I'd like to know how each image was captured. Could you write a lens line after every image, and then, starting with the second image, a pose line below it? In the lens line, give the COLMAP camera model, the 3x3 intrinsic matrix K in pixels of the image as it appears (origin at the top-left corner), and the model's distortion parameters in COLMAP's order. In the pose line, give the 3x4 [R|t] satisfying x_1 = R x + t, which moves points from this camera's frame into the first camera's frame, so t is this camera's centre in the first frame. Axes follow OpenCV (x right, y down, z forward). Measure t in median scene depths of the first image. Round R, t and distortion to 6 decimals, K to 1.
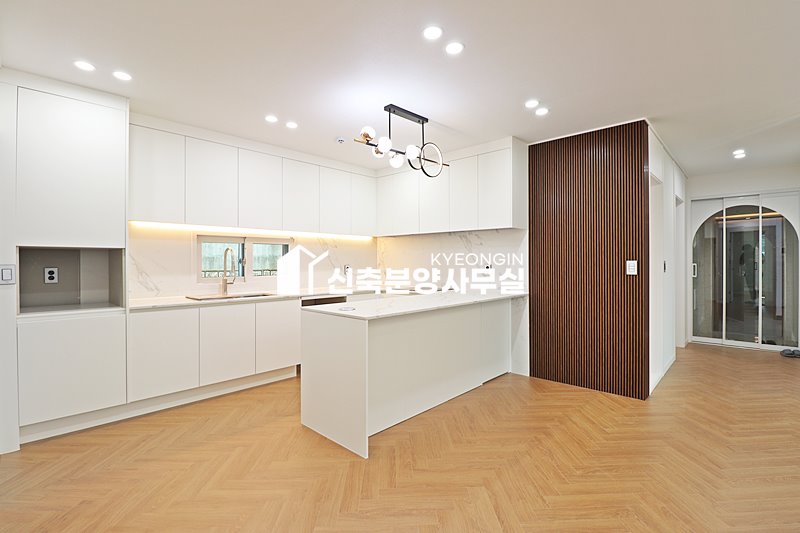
lens RADIAL K [[371.0, 0, 400.5], [0, 371.0, 262.3], [0, 0, 1]] dist [-0.002084, -0.012330]
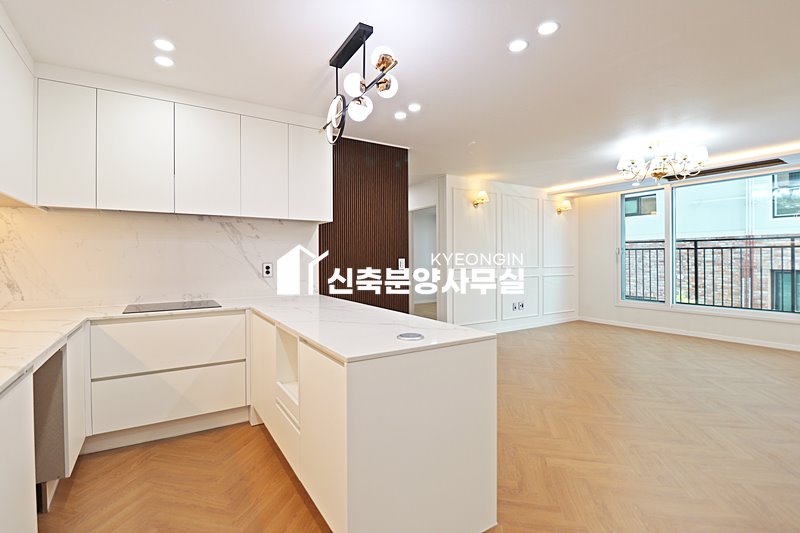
lens RADIAL K [[376.5, 0, 398.9], [0, 376.5, 260.9], [0, 0, 1]] dist [0.000108, -0.014131]
pose [[0.247747, -0.003779, 0.968818, -0.586758], [0.004699, 0.999985, 0.002699, -0.000699], [-0.968813, 0.003883, 0.247761, 0.675480]]
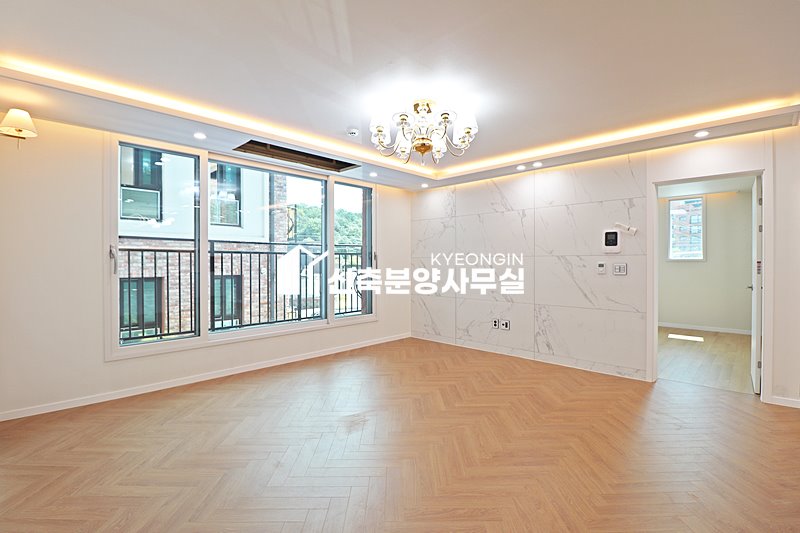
lens RADIAL K [[371.0, 0, 400.5], [0, 371.0, 262.3], [0, 0, 1]] dist [-0.002084, -0.012330]
pose [[-0.999890, 0.003655, 0.014360, 0.828790], [0.003680, 0.999992, 0.001698, -0.011980], [-0.014353, 0.001751, -0.999895, 1.013453]]
